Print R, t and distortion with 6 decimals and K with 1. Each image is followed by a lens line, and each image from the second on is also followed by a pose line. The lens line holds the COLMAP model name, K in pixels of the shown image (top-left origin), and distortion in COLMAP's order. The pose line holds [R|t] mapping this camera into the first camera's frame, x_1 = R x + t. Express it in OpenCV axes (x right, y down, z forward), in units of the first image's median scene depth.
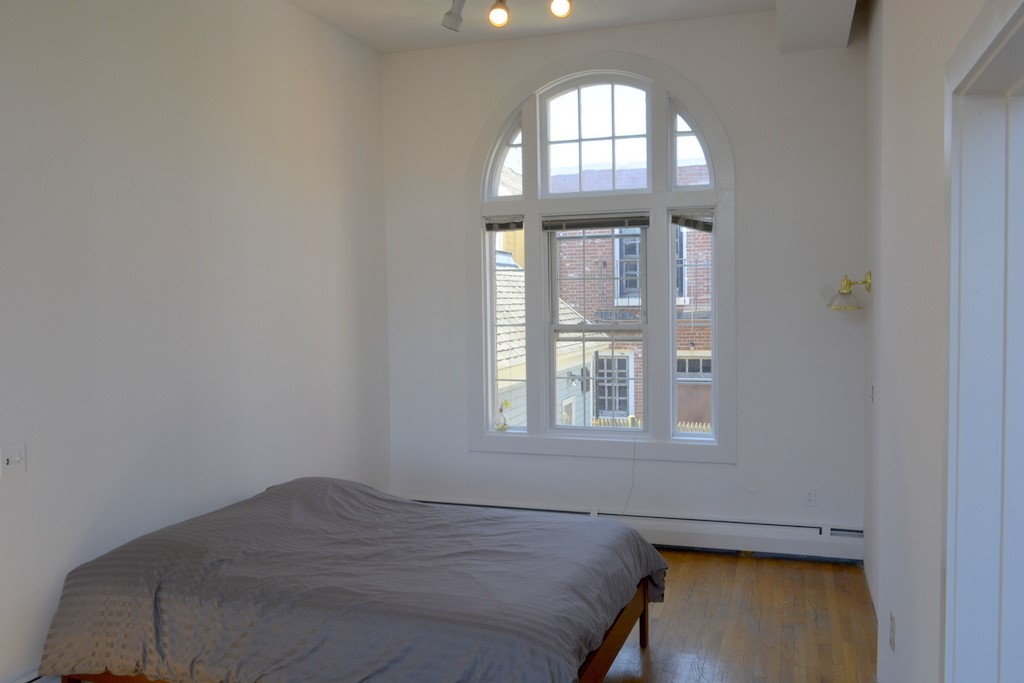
lens RADIAL K [[847.5, 0, 514.7], [0, 847.5, 336.3], [0, 0, 1]] dist [-0.020539, 0.003403]
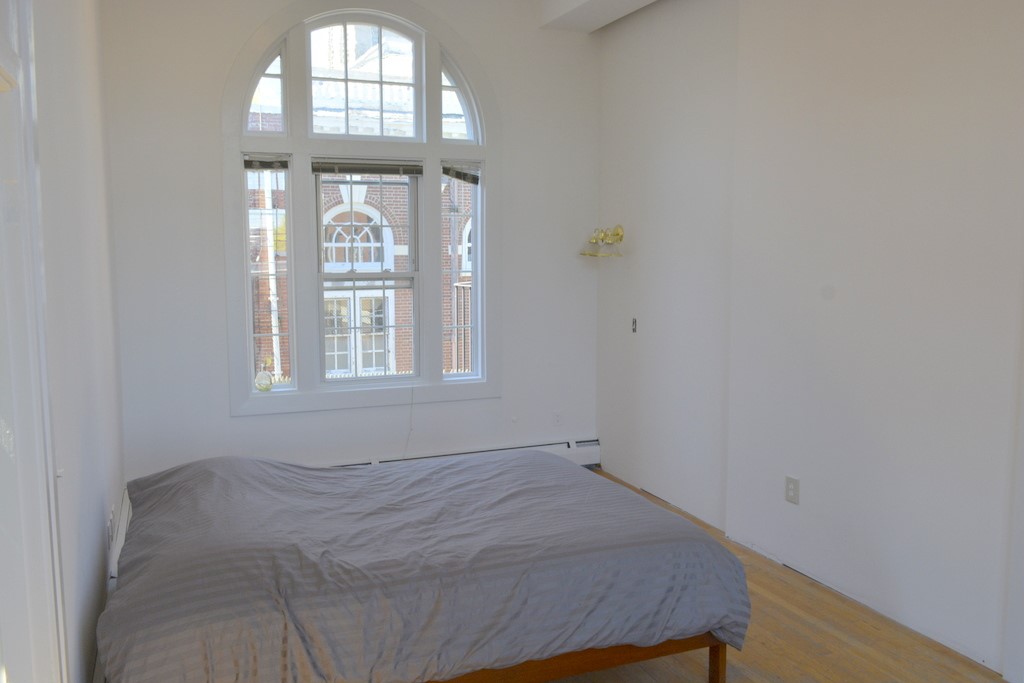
lens RADIAL K [[847.5, 0, 513.4], [0, 847.5, 337.7], [0, 0, 1]] dist [-0.020539, 0.003403]
pose [[0.753549, -0.059631, 0.654682, -0.439976], [0.022213, 0.997619, 0.065298, 0.001118], [-0.657016, -0.034663, 0.753079, 0.151346]]
